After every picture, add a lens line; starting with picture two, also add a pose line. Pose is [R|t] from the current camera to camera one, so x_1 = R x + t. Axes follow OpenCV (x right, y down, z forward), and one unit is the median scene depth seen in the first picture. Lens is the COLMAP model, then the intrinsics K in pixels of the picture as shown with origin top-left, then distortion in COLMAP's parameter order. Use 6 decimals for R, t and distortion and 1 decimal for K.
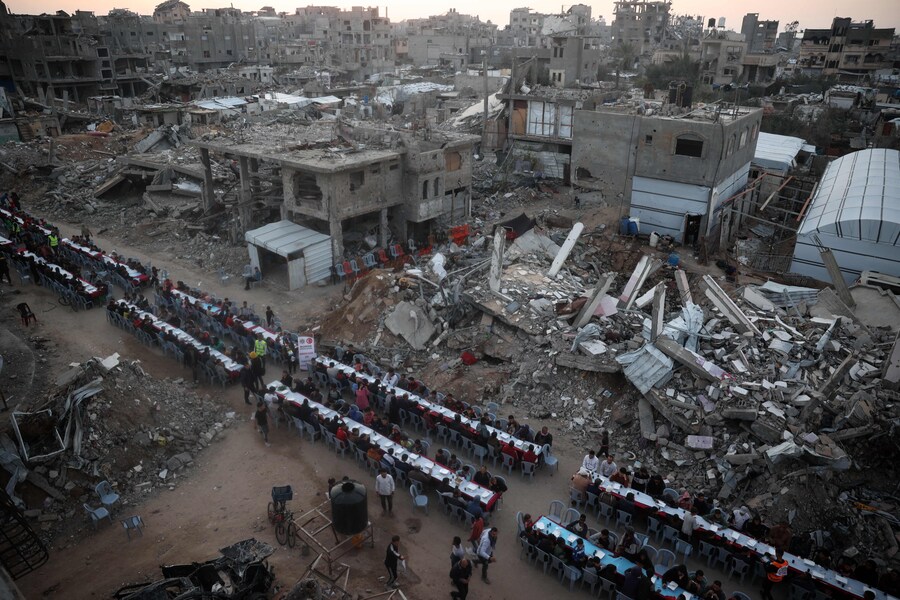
lens RADIAL K [[618.3, 0, 450.0], [0, 618.3, 300.0], [0, 0, 1]] dist [-0.105061, 0.091780]
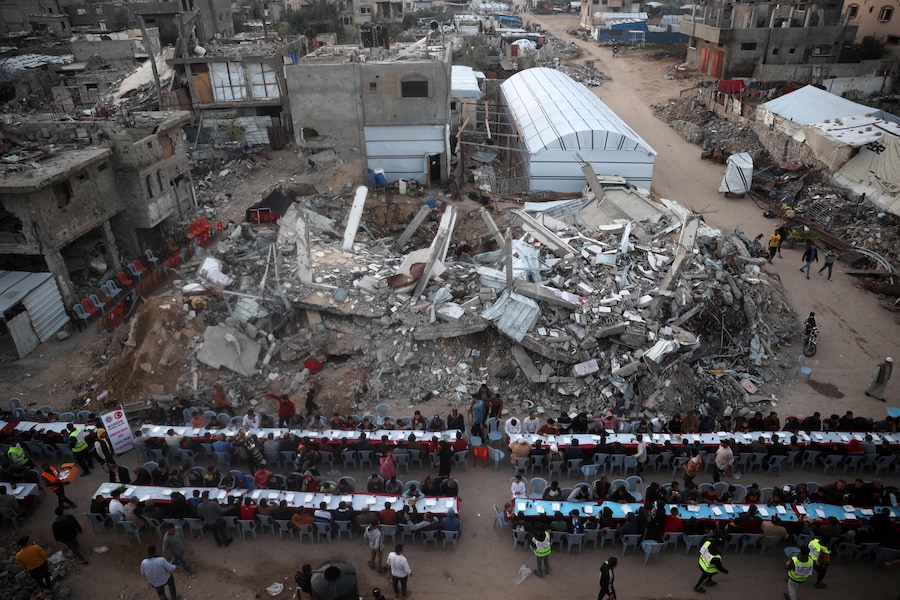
lens RADIAL K [[618.3, 0, 450.0], [0, 618.3, 300.0], [0, 0, 1]] dist [-0.105061, 0.091780]
pose [[0.829376, -0.291046, 0.476894, -0.159563], [0.254251, 0.956702, 0.141697, -0.055258], [-0.497486, 0.003731, 0.867464, 0.120081]]
